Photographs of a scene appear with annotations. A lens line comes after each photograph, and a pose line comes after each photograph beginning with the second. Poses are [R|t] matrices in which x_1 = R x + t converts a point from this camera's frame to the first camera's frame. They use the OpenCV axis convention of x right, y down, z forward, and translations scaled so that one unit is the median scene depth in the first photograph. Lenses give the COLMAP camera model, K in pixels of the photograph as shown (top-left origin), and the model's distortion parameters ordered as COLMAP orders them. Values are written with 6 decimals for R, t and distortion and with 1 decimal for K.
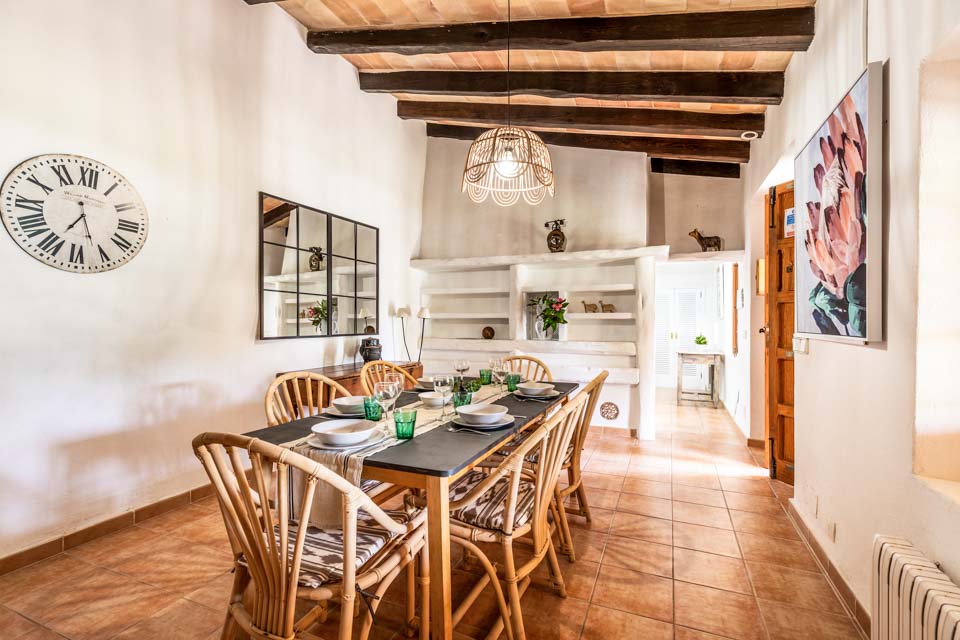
lens RADIAL K [[442.5, 0, 487.3], [0, 442.5, 320.1], [0, 0, 1]] dist [0.001741, 0.000029]
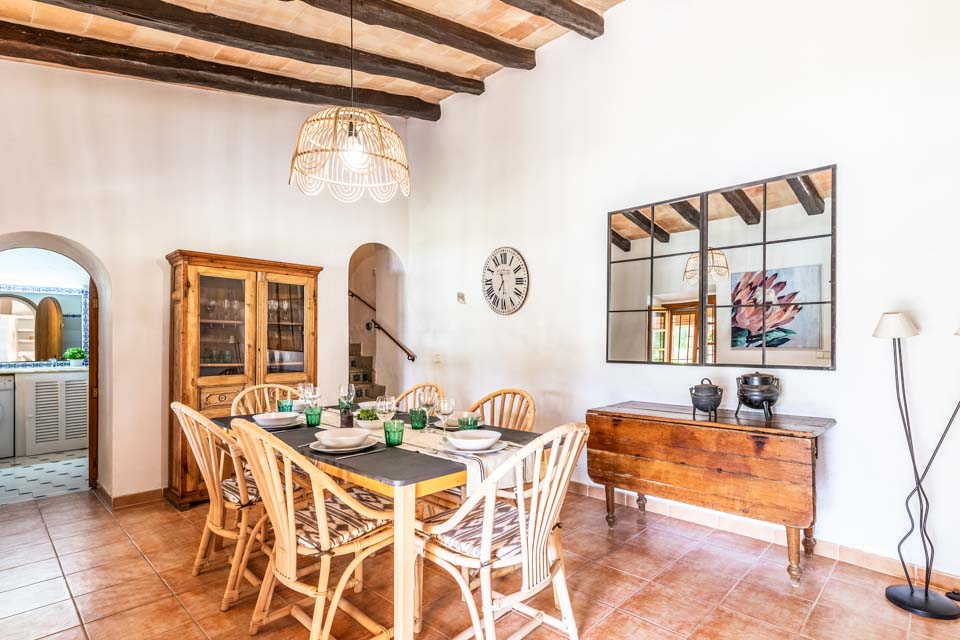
lens RADIAL K [[486.4, 0, 499.8], [0, 486.4, 345.1], [0, 0, 1]] dist [0.001522, 0.000160]
pose [[-0.363290, -0.002003, -0.931674, 0.816507], [-0.004657, 0.999989, -0.000334, 0.009873], [0.931664, 0.004217, -0.363296, 1.623001]]
